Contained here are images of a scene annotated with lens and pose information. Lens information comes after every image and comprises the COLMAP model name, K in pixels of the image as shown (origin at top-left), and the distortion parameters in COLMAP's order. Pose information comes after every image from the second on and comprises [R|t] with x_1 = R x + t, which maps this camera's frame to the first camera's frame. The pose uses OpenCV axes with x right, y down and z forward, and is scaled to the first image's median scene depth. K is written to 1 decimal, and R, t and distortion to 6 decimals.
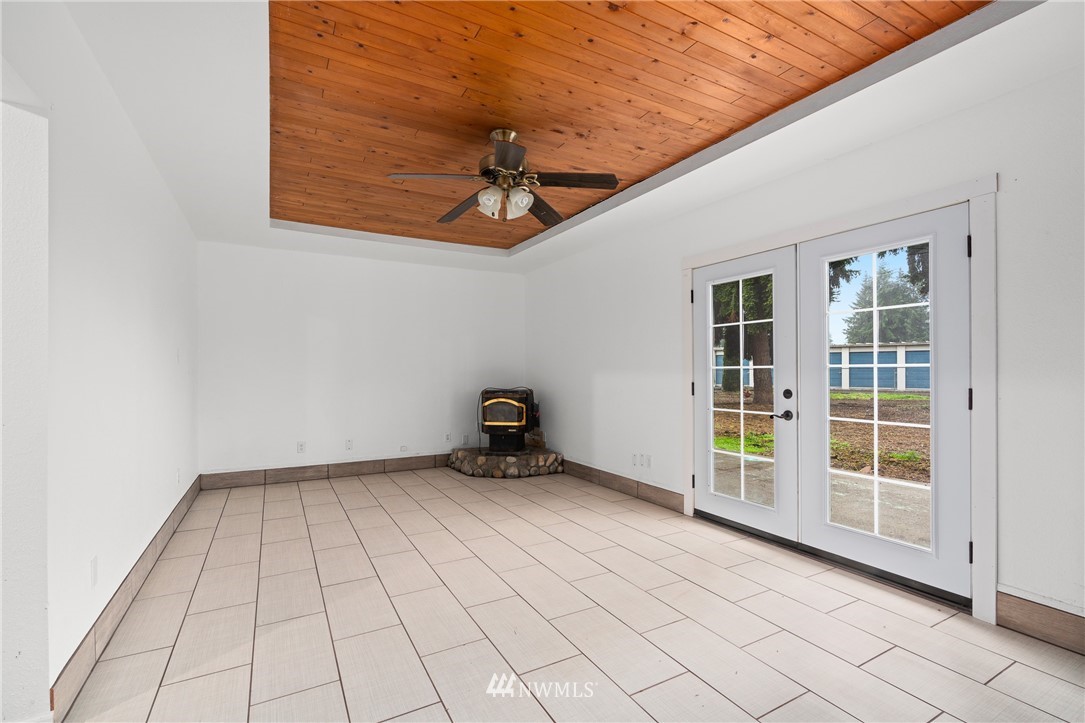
lens RADIAL K [[491.7, 0, 537.1], [0, 491.7, 360.1], [0, 0, 1]] dist [-0.005084, 0.002992]
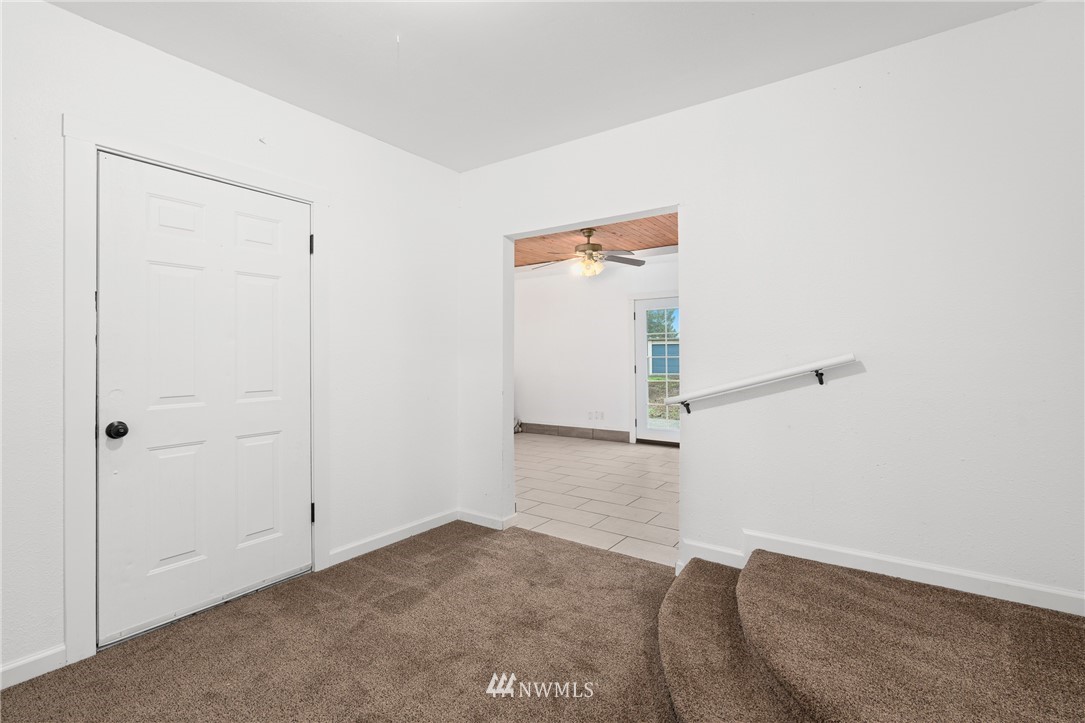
lens RADIAL K [[491.7, 0, 546.8], [0, 491.7, 361.1], [0, 0, 1]] dist [-0.005084, 0.002992]
pose [[0.897412, 0.000865, 0.441193, -0.624554], [-0.011615, 0.999698, 0.021667, -0.005053], [-0.441041, -0.024569, 0.897150, -0.351760]]
